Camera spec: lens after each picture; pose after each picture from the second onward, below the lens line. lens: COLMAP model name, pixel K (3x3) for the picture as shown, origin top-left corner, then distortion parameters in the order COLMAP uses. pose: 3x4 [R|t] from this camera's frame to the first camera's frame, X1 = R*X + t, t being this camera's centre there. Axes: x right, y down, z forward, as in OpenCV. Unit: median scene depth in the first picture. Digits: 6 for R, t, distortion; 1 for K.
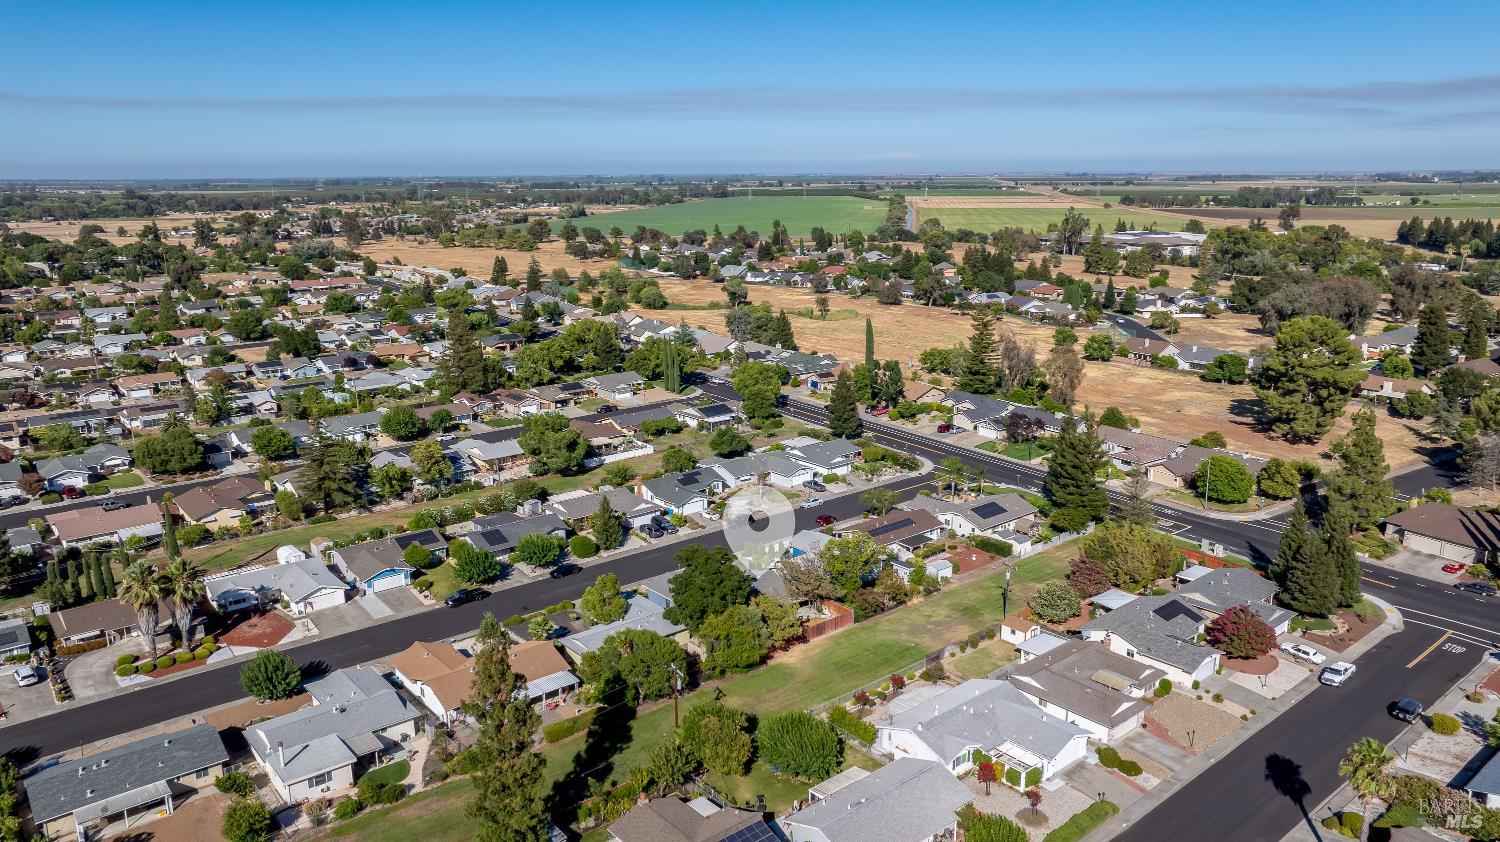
lens RADIAL K [[1033.3, 0, 738.8], [0, 1033.3, 414.0], [0, 0, 1]] dist [-0.026975, -0.005043]
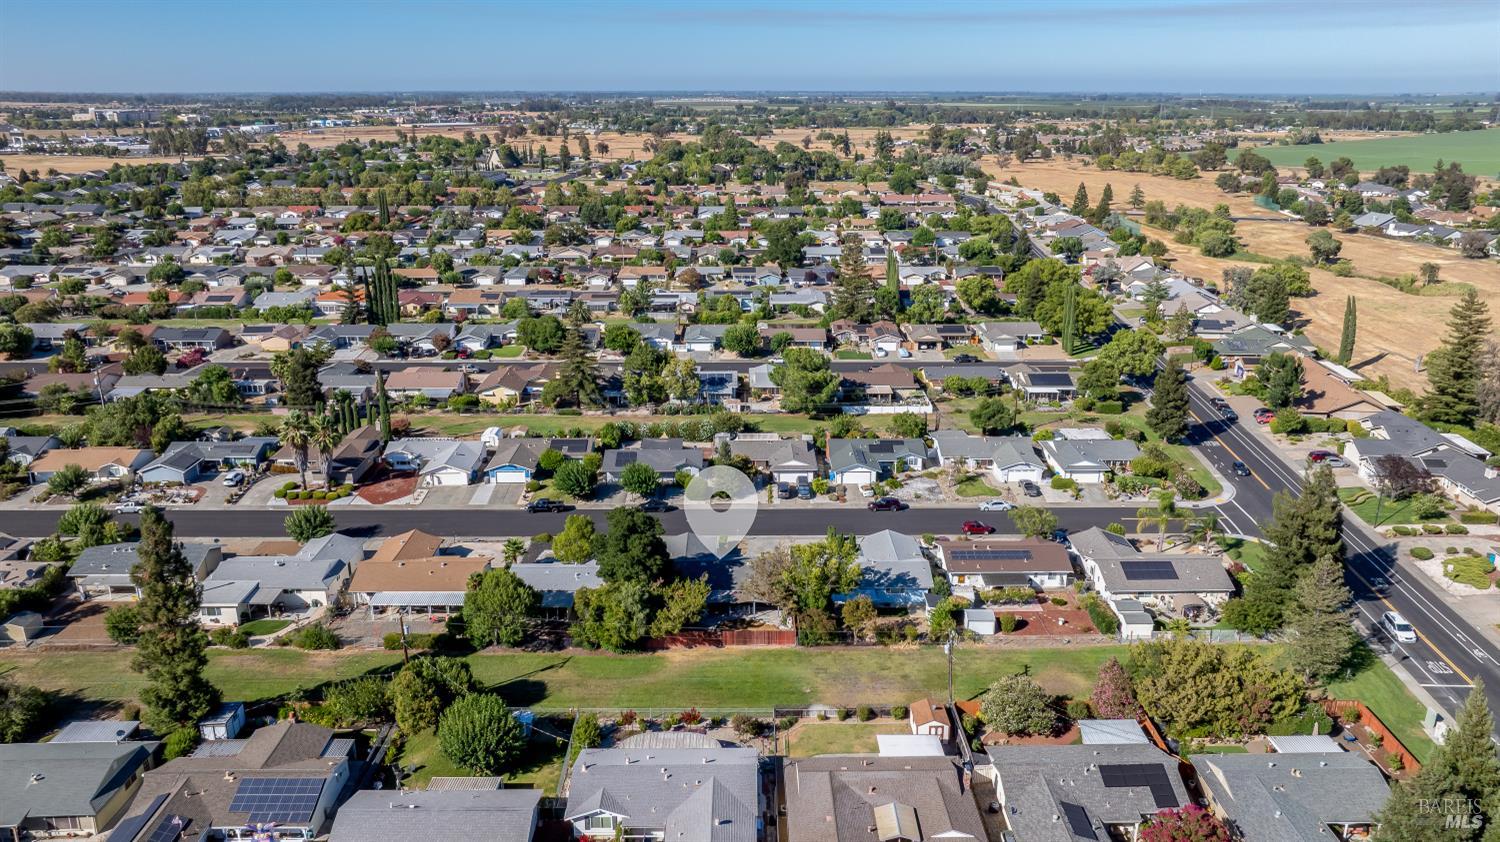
lens RADIAL K [[1033.3, 0, 746.4], [0, 1033.3, 421.3], [0, 0, 1]] dist [-0.026975, -0.005043]
pose [[0.779298, 0.195685, -0.595316, 0.387872], [-0.145381, 0.980531, 0.131998, -0.059600], [0.609556, -0.016318, 0.792575, 0.214892]]
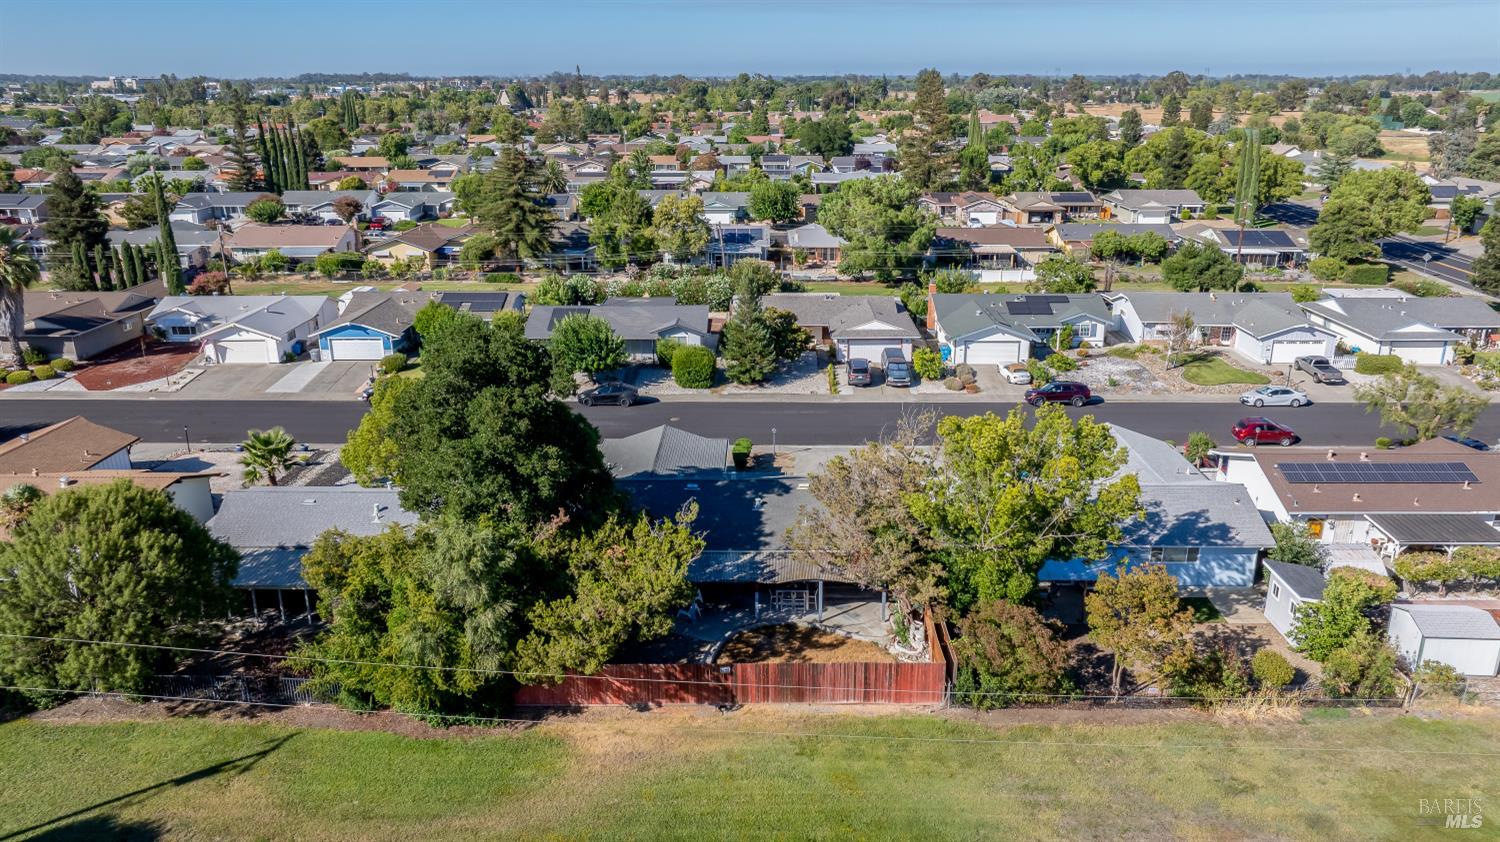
lens RADIAL K [[1033.3, 0, 742.0], [0, 1033.3, 423.4], [0, 0, 1]] dist [-0.026975, -0.005043]
pose [[0.759579, 0.212338, -0.614779, 0.163168], [-0.145196, 0.976714, 0.157952, 0.060437], [0.634002, -0.030713, 0.772721, 0.520607]]
